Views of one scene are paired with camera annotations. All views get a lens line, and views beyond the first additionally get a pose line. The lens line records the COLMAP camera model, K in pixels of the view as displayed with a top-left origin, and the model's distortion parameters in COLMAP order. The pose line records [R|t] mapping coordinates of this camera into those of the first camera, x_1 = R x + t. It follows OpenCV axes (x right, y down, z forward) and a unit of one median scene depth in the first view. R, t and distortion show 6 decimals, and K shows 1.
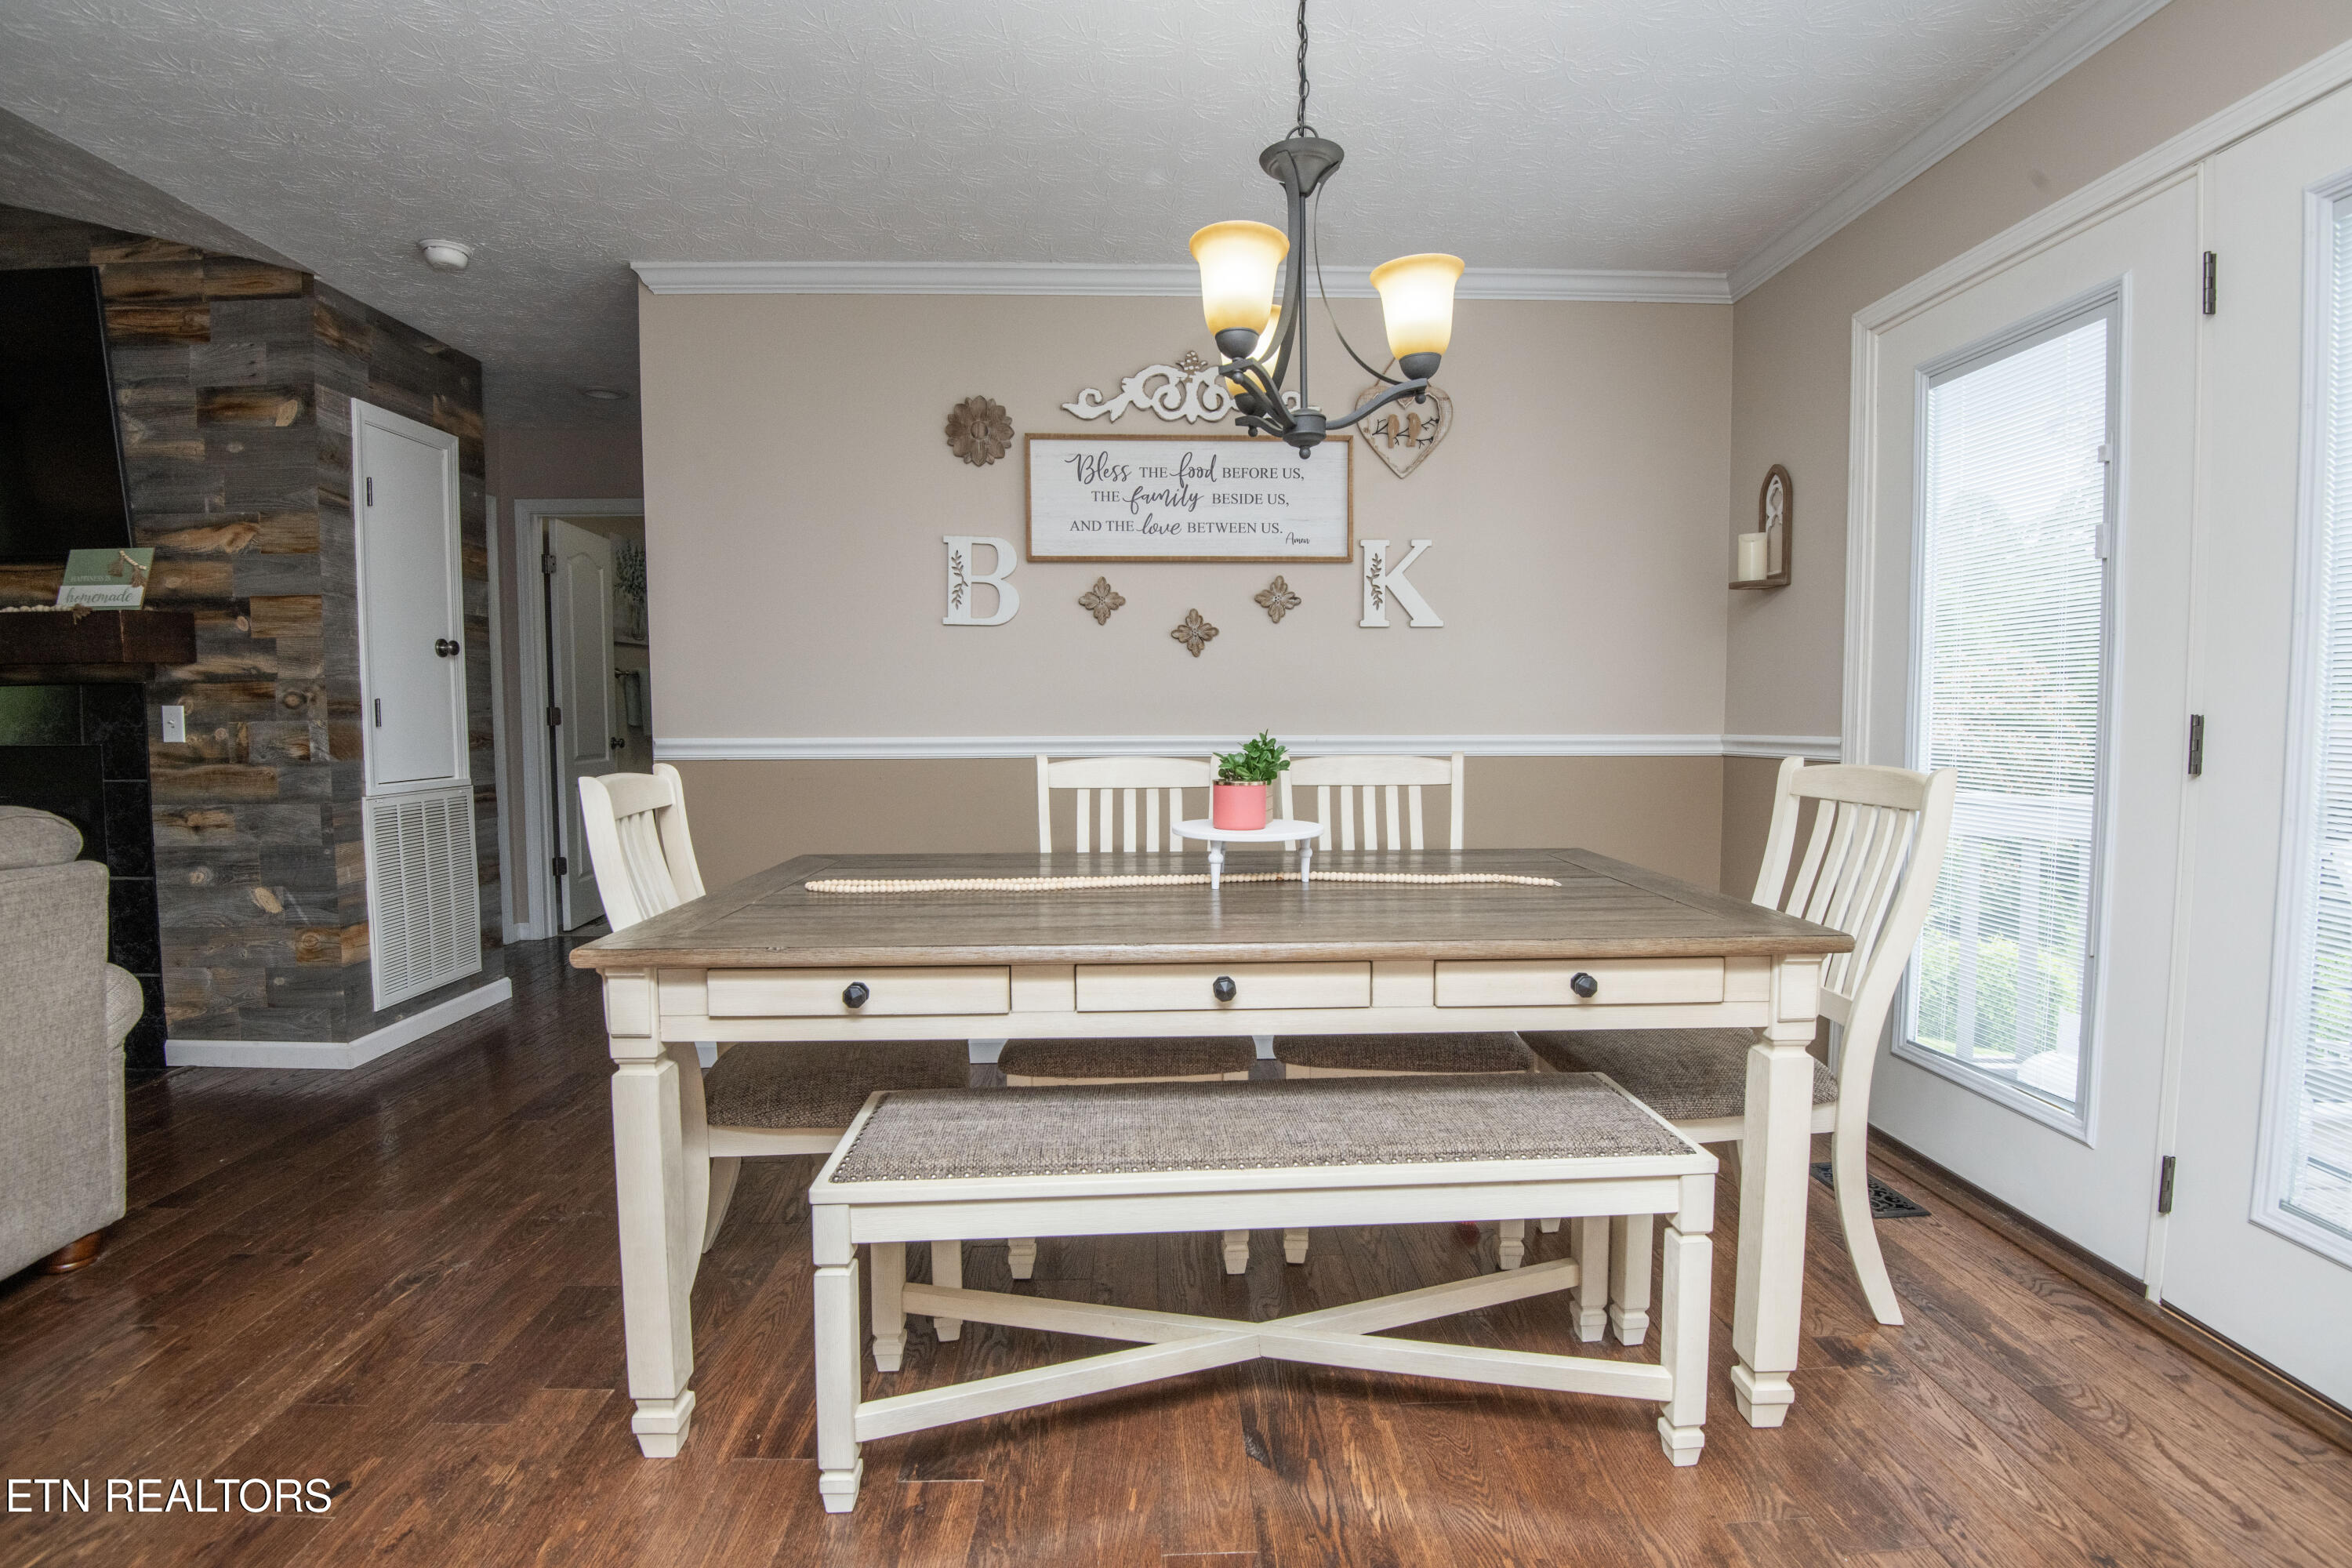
lens RADIAL K [[1080.3, 0, 1188.4], [0, 1080.3, 780.6], [0, 0, 1]] dist [-0.013037, -0.017578]
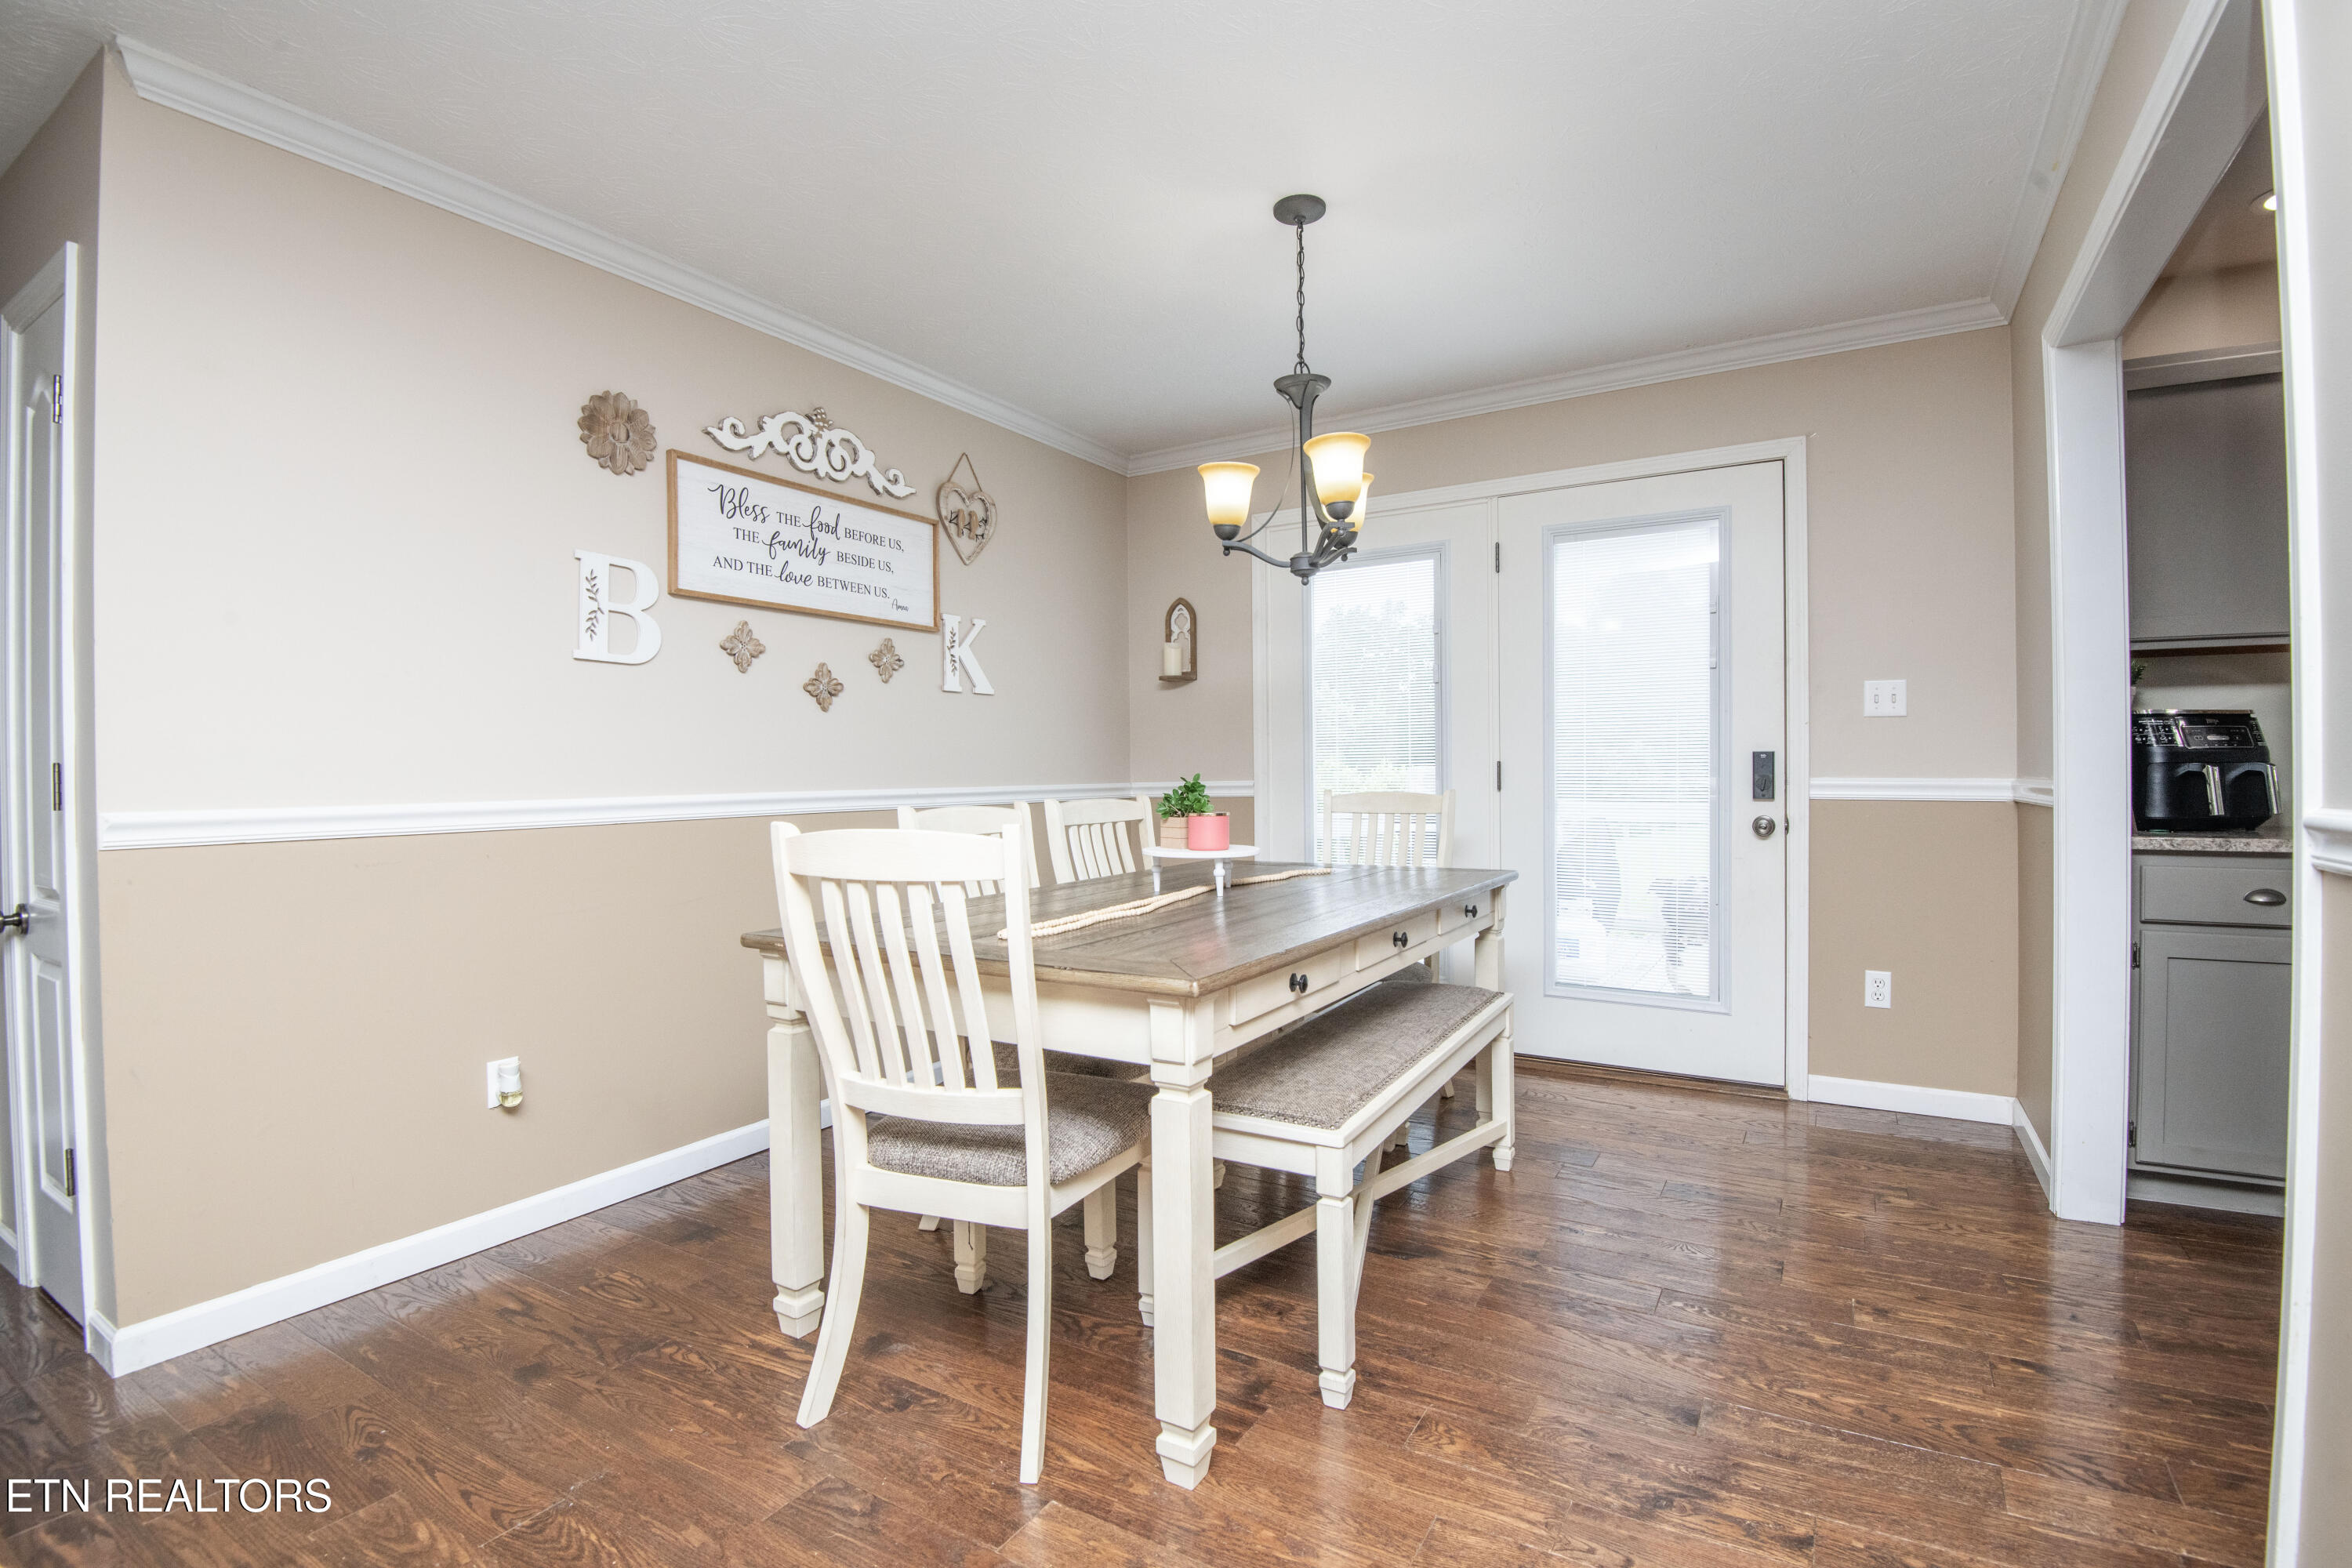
lens RADIAL K [[1066.2, 0, 1209.7], [0, 1066.2, 775.5], [0, 0, 1]] dist [-0.026494, -0.006913]
pose [[0.542250, -0.007728, 0.840182, -0.641416], [0.065513, 0.997302, -0.033109, -0.001192], [-0.837660, 0.072996, 0.541293, 0.192296]]
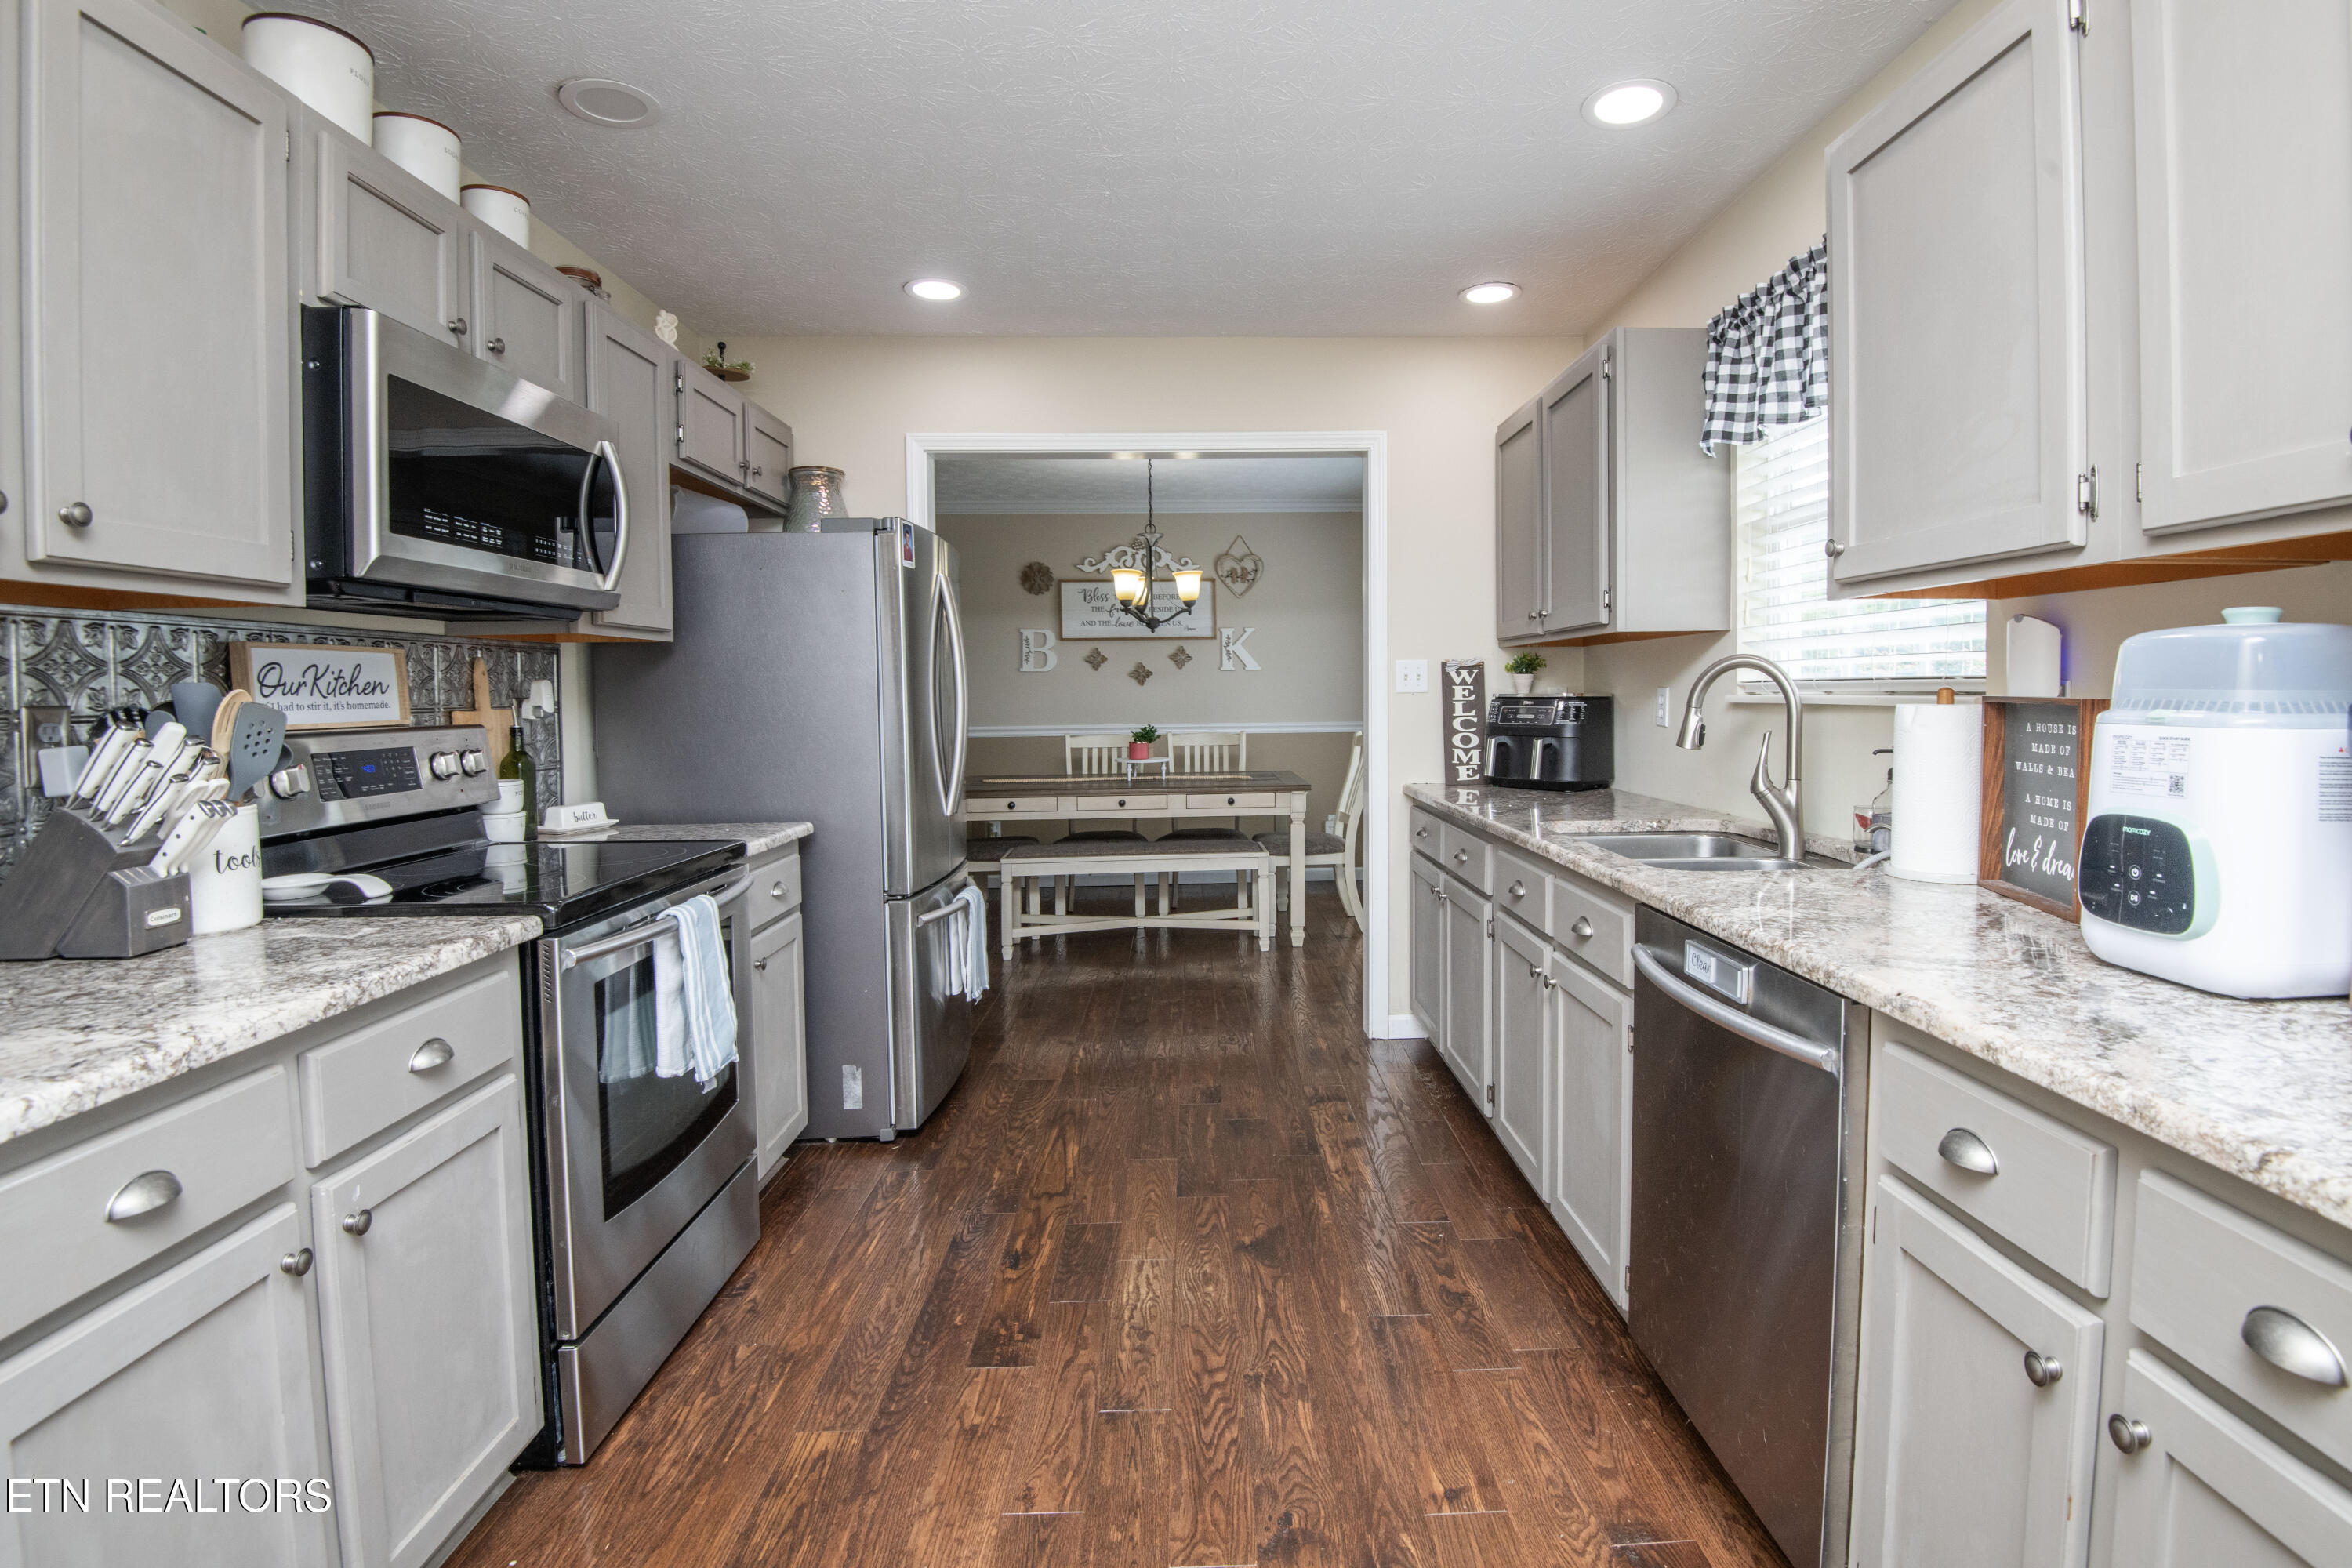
lens RADIAL K [[1080.3, 0, 1188.4], [0, 1080.3, 780.6], [0, 0, 1]] dist [-0.013037, -0.017578]
pose [[0.999502, -0.004127, -0.031297, 0.167564], [0.004762, 0.999784, 0.020225, 0.028251], [0.031206, -0.020364, 0.999305, -1.117859]]
